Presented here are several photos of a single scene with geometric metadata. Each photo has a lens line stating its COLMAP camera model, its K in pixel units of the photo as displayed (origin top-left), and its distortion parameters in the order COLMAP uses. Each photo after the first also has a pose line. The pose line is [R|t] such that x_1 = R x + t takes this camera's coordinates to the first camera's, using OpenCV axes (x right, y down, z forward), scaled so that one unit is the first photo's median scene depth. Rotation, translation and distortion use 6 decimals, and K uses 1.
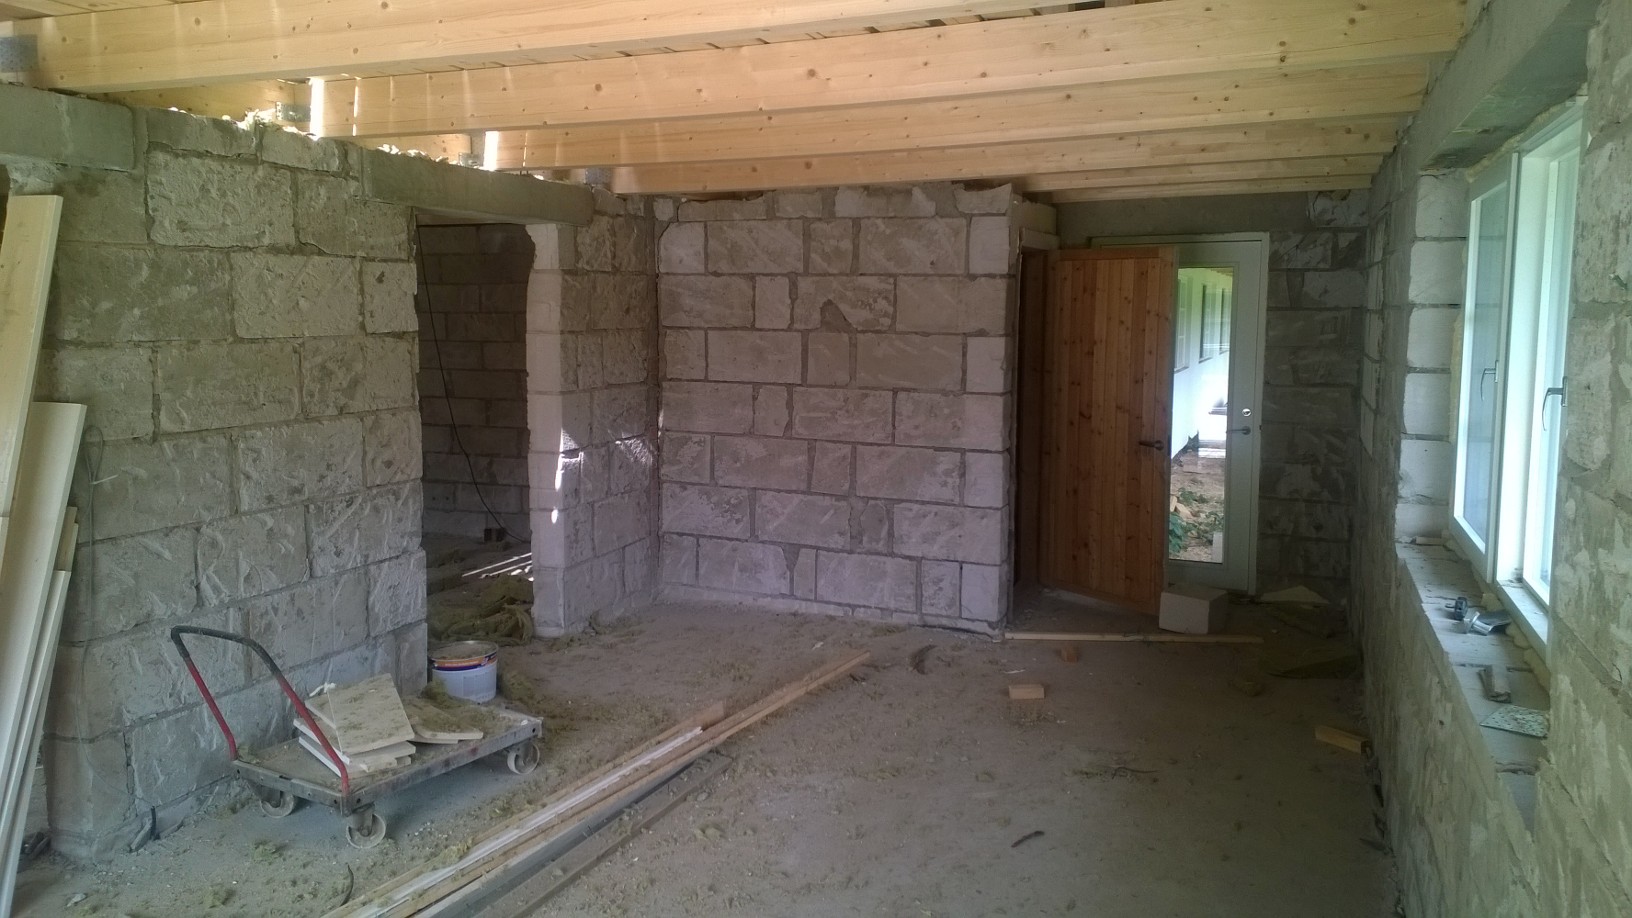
lens RADIAL K [[1187.1, 0, 814.4], [0, 1187.1, 437.4], [0, 0, 1]] dist [0.249920, -0.494739]
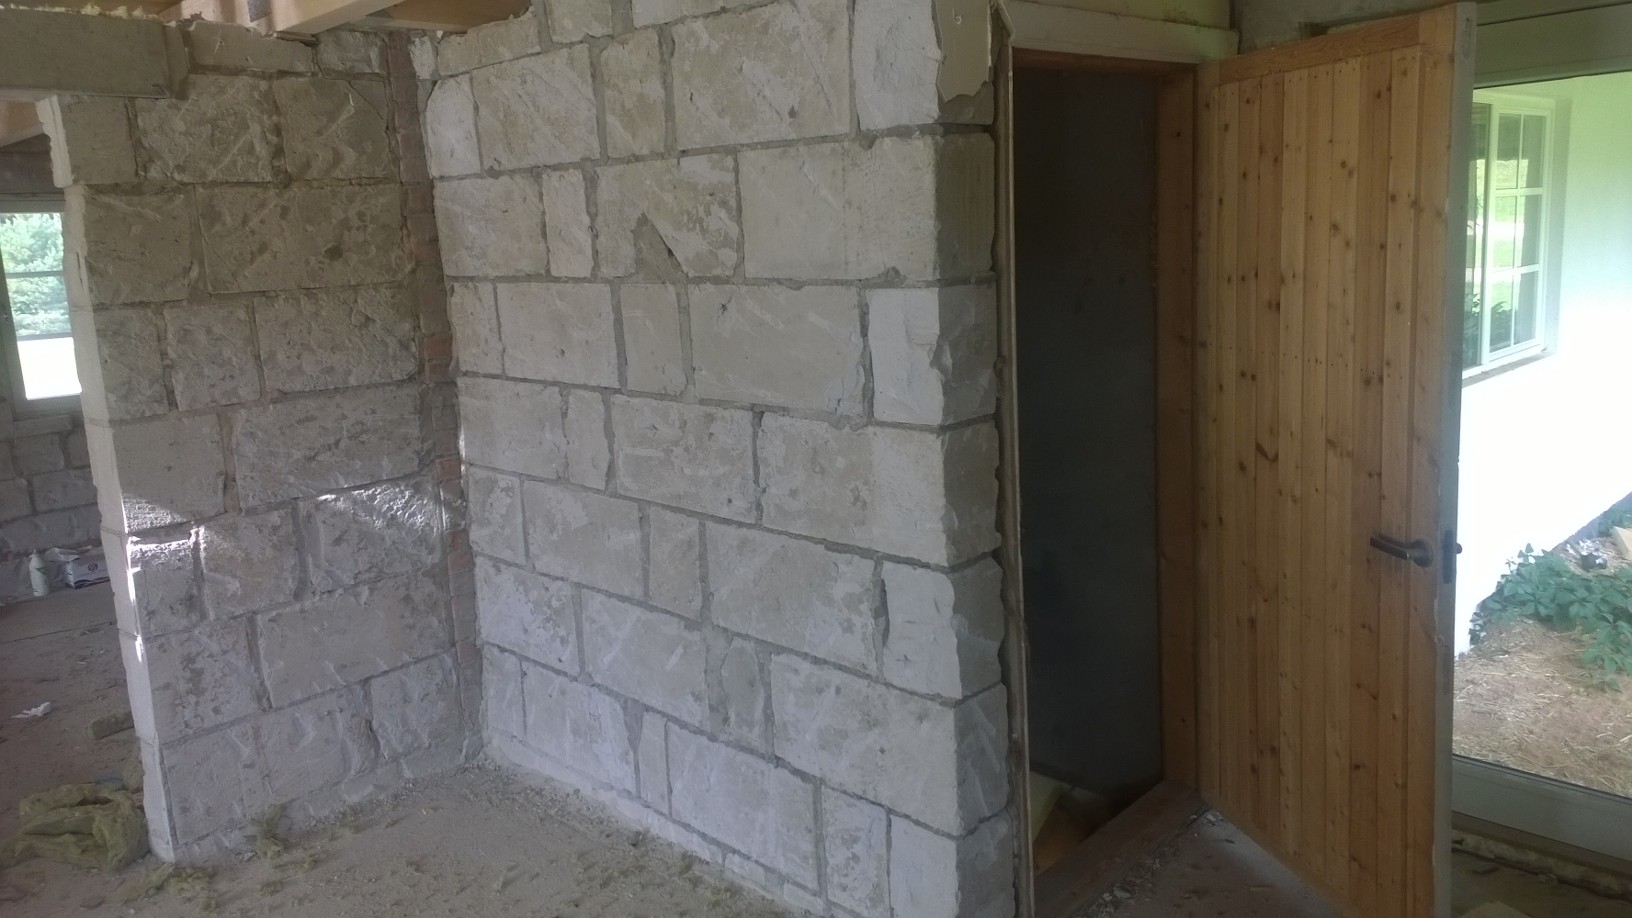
lens RADIAL K [[1187.1, 0, 814.4], [0, 1187.1, 437.4], [0, 0, 1]] dist [0.249920, -0.494739]
pose [[0.924047, 0.012688, -0.382068, 0.254132], [0.014619, 0.997545, 0.068484, -0.057967], [0.381999, -0.068868, 0.921593, 0.574329]]
